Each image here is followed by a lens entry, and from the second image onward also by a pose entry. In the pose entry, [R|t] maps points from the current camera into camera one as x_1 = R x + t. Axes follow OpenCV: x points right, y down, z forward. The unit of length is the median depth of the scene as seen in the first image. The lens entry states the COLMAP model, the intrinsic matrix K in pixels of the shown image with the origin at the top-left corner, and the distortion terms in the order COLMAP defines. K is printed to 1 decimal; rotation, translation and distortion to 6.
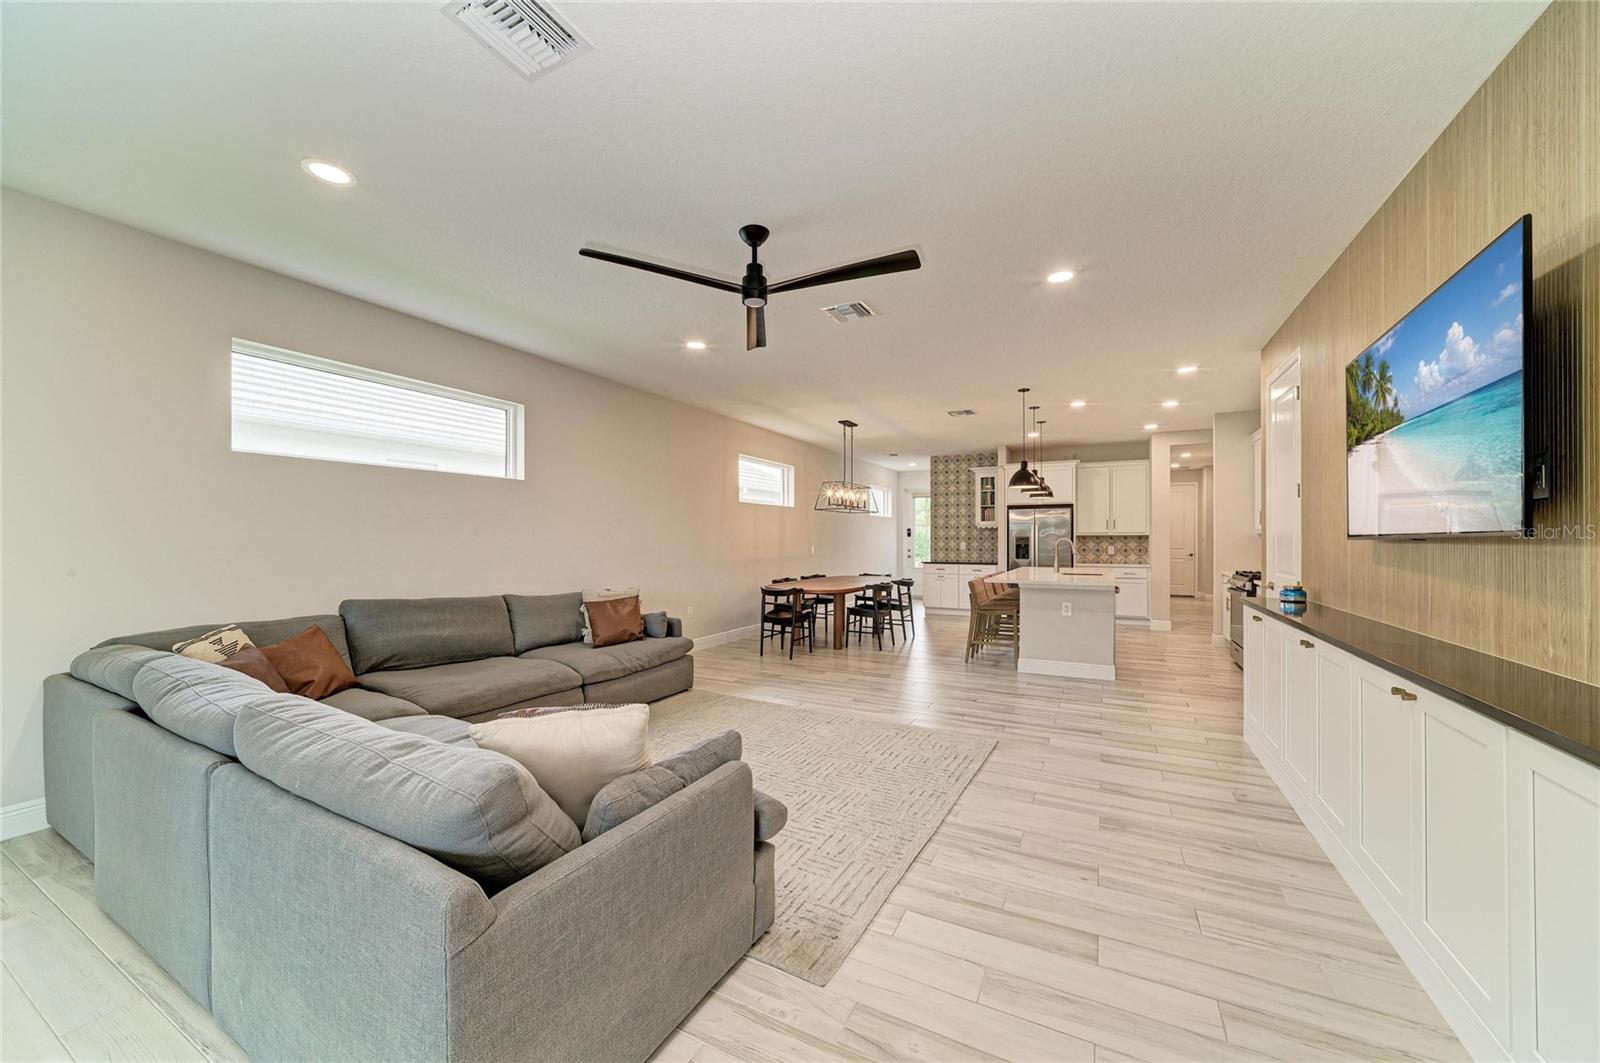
lens RADIAL K [[575.8, 0, 814.5], [0, 575.8, 539.7], [0, 0, 1]] dist [-0.011850, 0.001557]
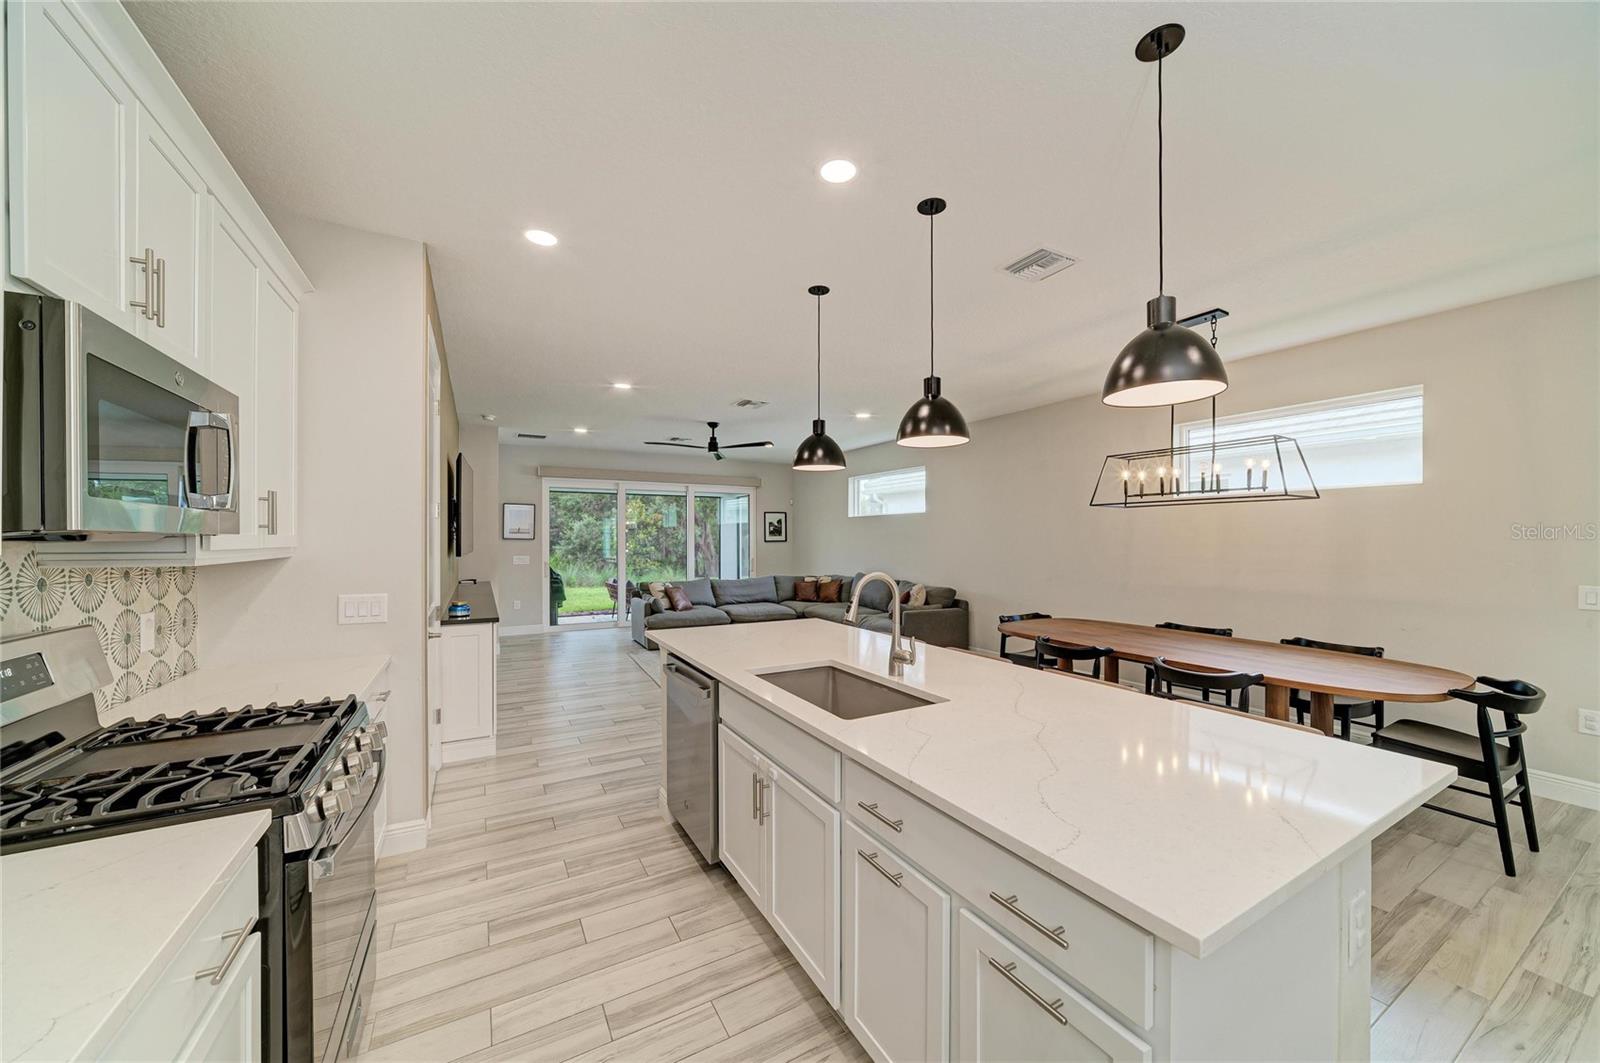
lens RADIAL K [[574.1, 0, 799.5], [0, 574.1, 538.6], [0, 0, 1]] dist [-0.014391, 0.002648]
pose [[-0.559103, -0.001301, -0.829097, 0.535067], [-0.001508, 0.999999, -0.000552, -0.015352], [0.829097, 0.000942, -0.559104, 0.835680]]
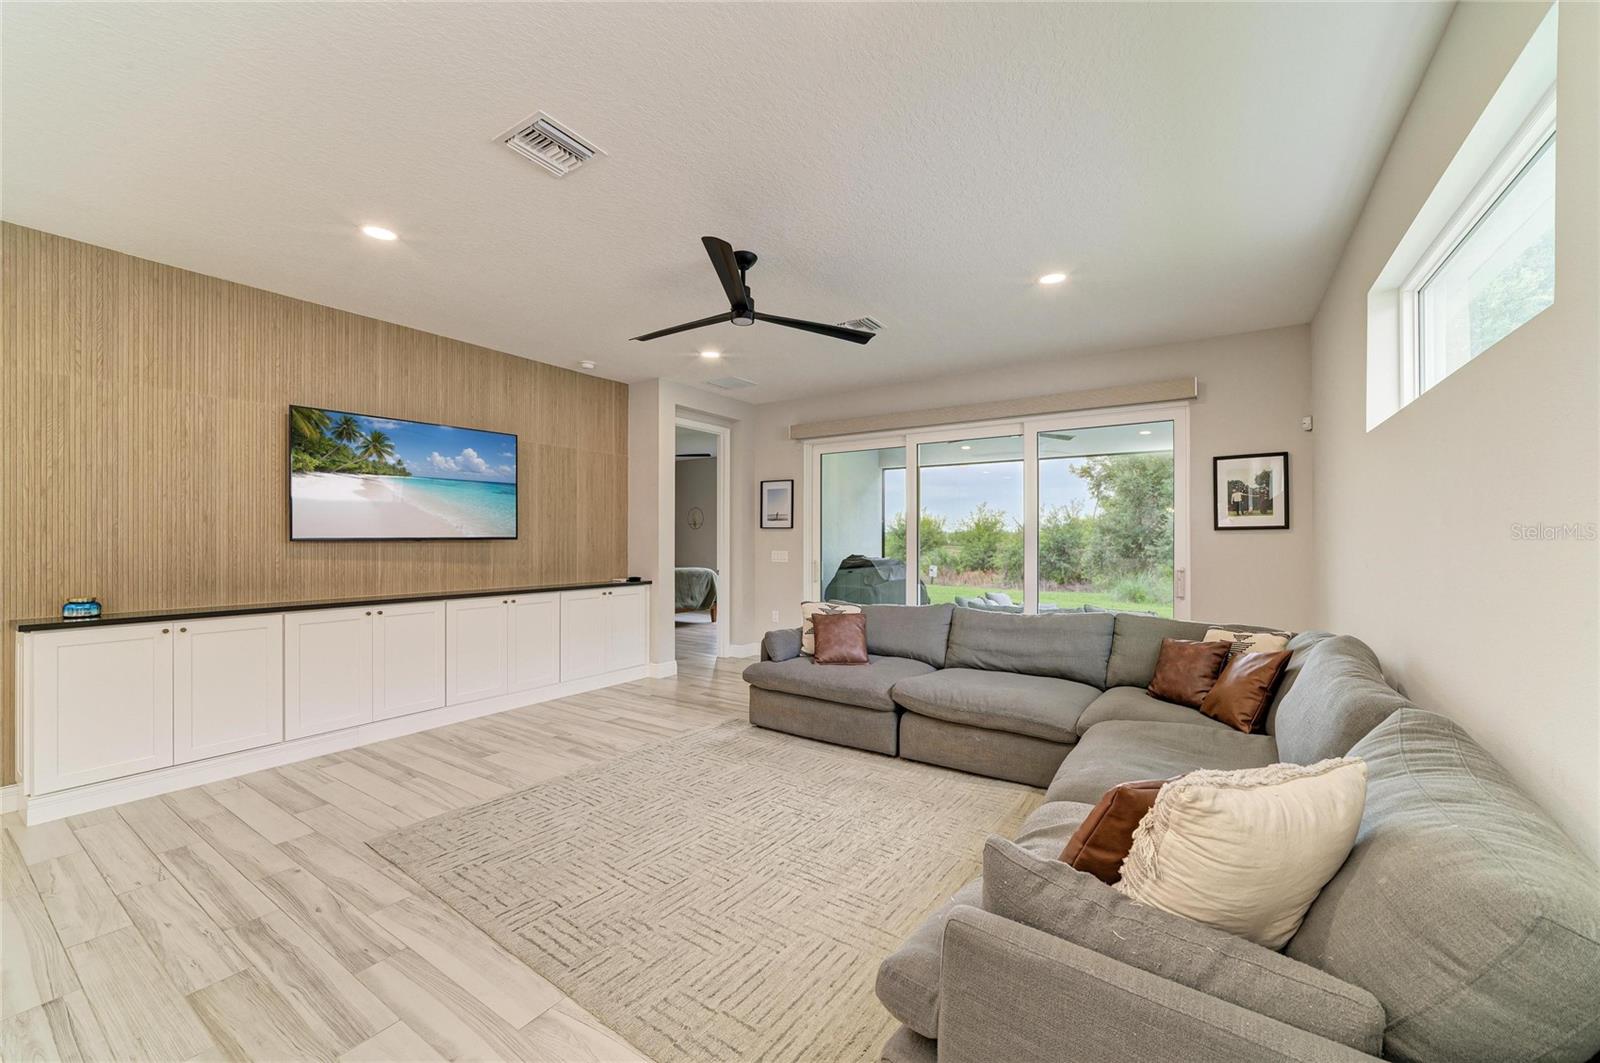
lens RADIAL K [[616.9, 0, 811.2], [0, 616.9, 541.1], [0, 0, 1]] dist [-0.013929, 0.000453]
pose [[-0.993434, -0.001352, 0.114403, -0.114382], [-0.001081, 0.999996, 0.002430, -0.000892], [-0.114406, 0.002290, -0.993431, 0.671508]]
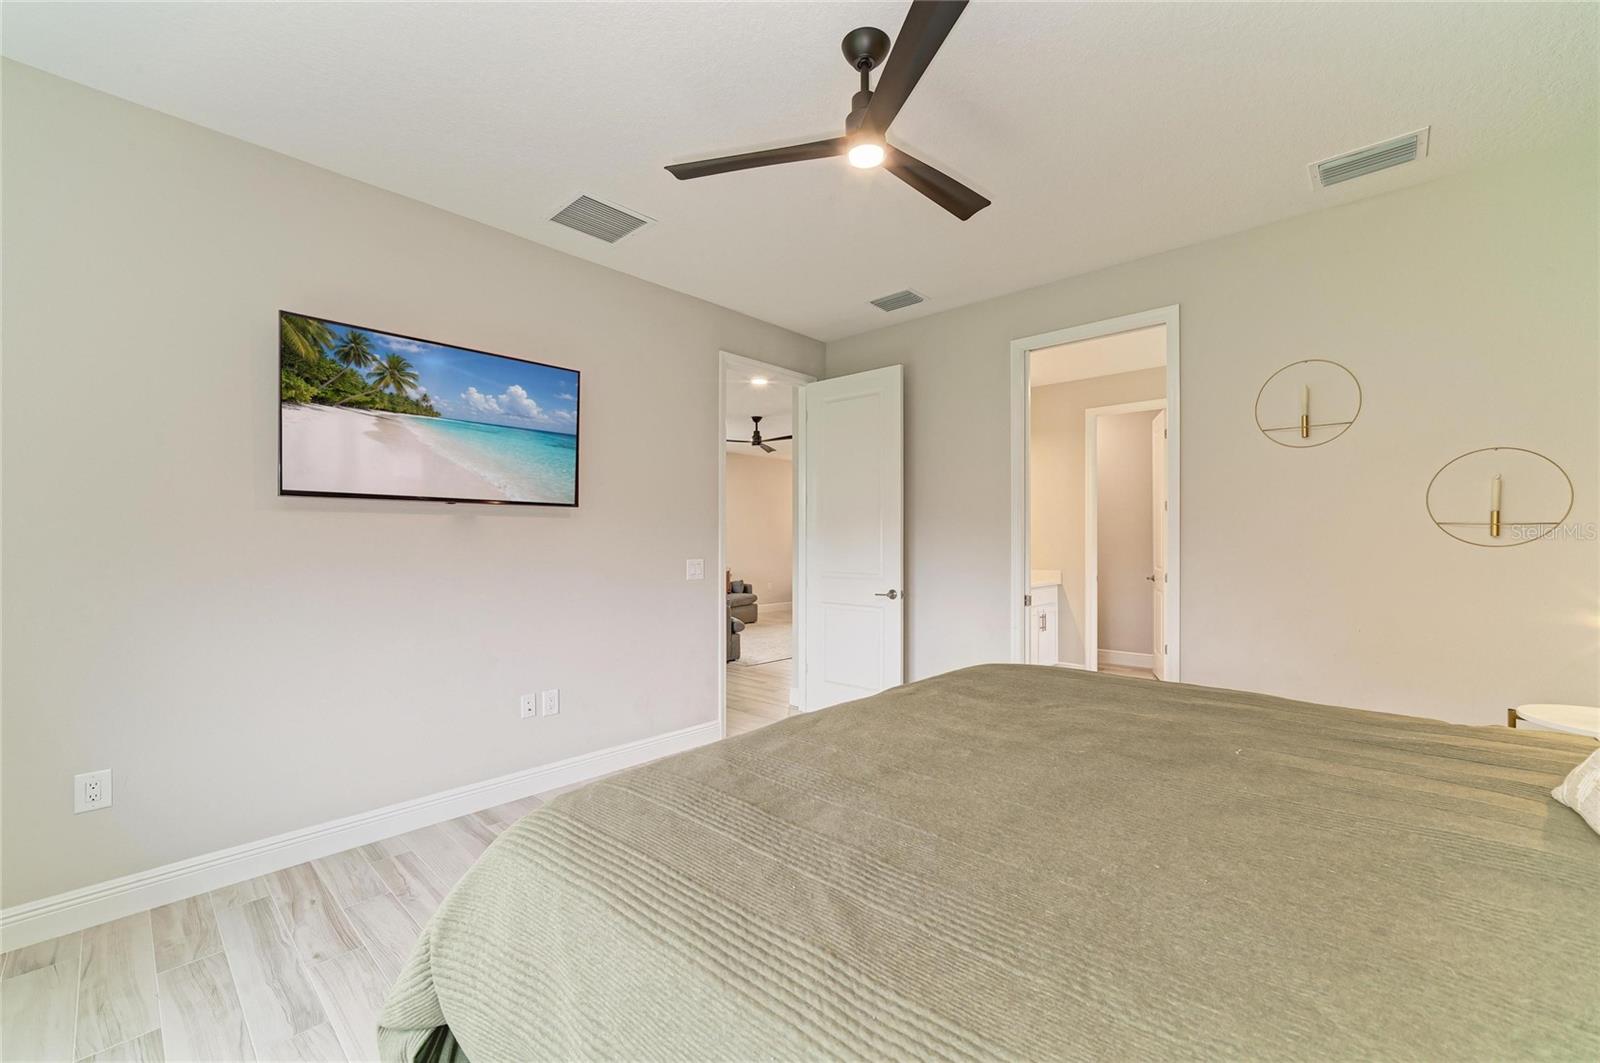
lens RADIAL K [[658.9, 0, 809.5], [0, 658.9, 543.0], [0, 0, 1]] dist [-0.004150, -0.000387]
pose [[-0.966709, -0.004193, 0.255844, -0.060656], [-0.006293, 0.999953, -0.007389, 0.025557], [-0.255801, -0.008753, -0.966690, 0.552332]]
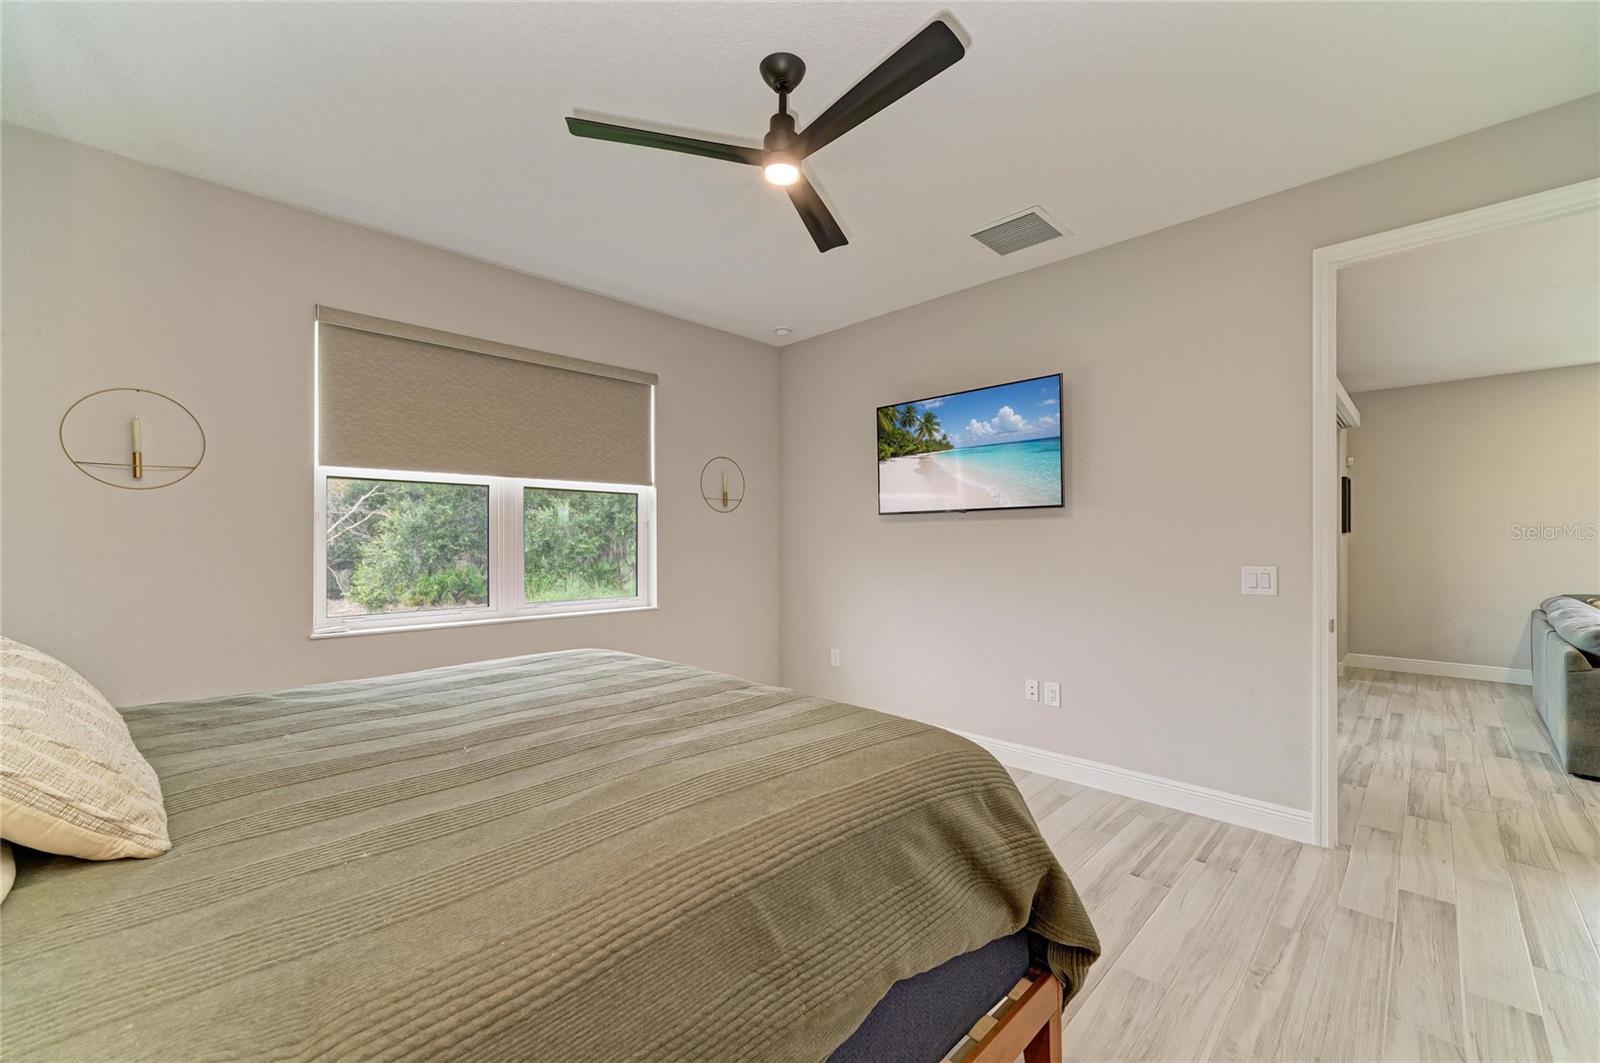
lens RADIAL K [[628.0, 0, 794.4], [0, 628.0, 530.4], [0, 0, 1]] dist [0.000800, 0.000110]
pose [[0.288515, -0.001051, 0.957475, -0.258083], [0.005628, 0.999984, -0.000598, 0.013964], [-0.957459, 0.005561, 0.288516, 0.215213]]
